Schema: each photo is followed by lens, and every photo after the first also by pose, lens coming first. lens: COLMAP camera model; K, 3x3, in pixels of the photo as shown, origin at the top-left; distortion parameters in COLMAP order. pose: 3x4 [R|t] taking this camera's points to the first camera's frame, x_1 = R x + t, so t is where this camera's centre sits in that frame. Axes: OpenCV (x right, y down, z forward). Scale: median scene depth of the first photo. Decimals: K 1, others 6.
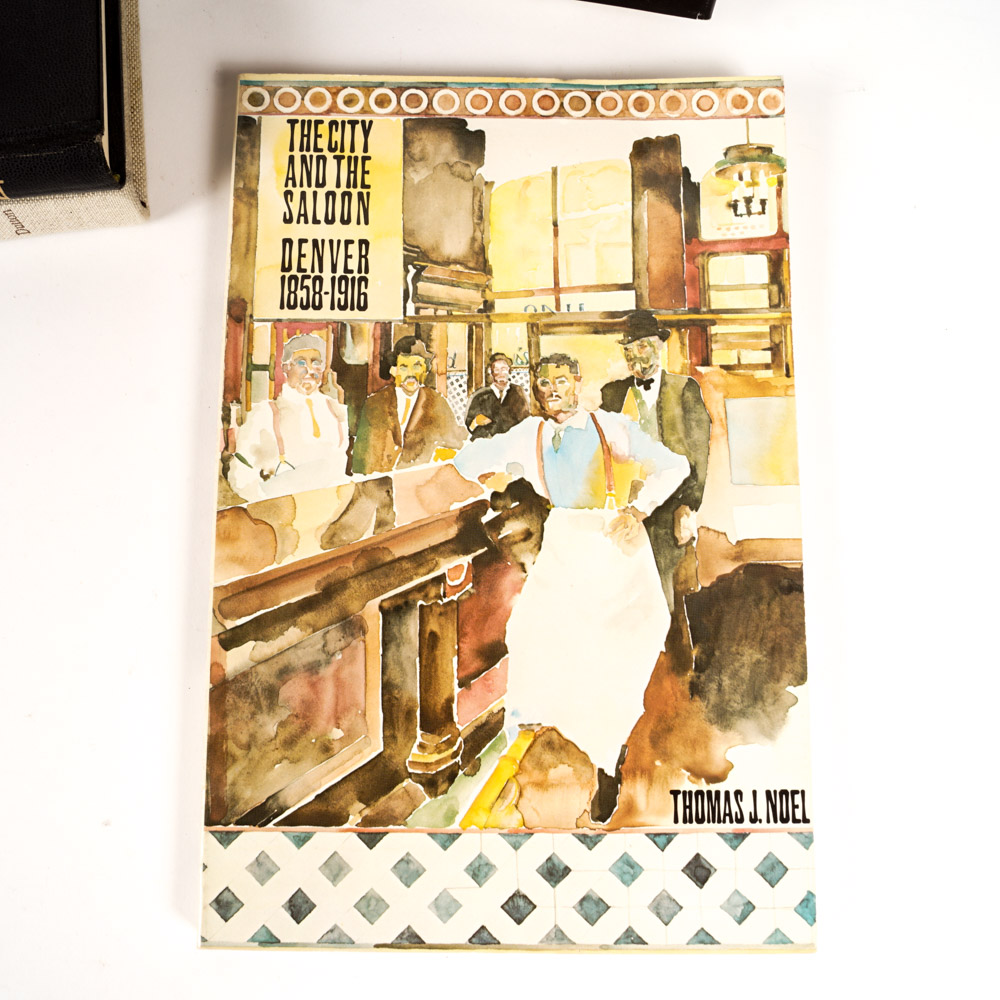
lens RADIAL K [[1159.8, 0, 474.2], [0, 1159.8, 498.3], [0, 0, 1]] dist [-0.108893, 0.052905]
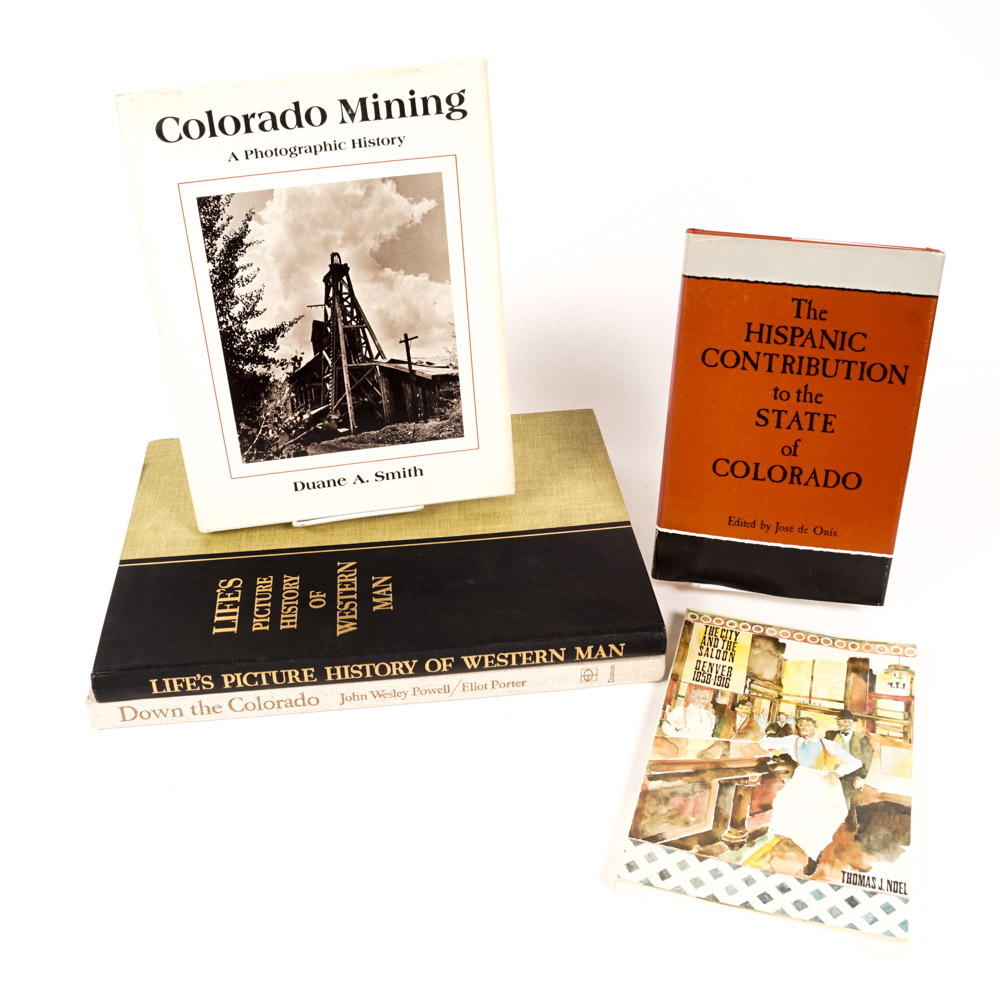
lens RADIAL K [[1159.8, 0, 474.2], [0, 1159.8, 498.3], [0, 0, 1]] dist [-0.108893, 0.052905]
pose [[0.953903, 0.139693, -0.265623, -0.017648], [-0.286340, 0.688706, -0.666104, 1.299777], [0.089886, 0.711457, 0.696958, -0.979829]]
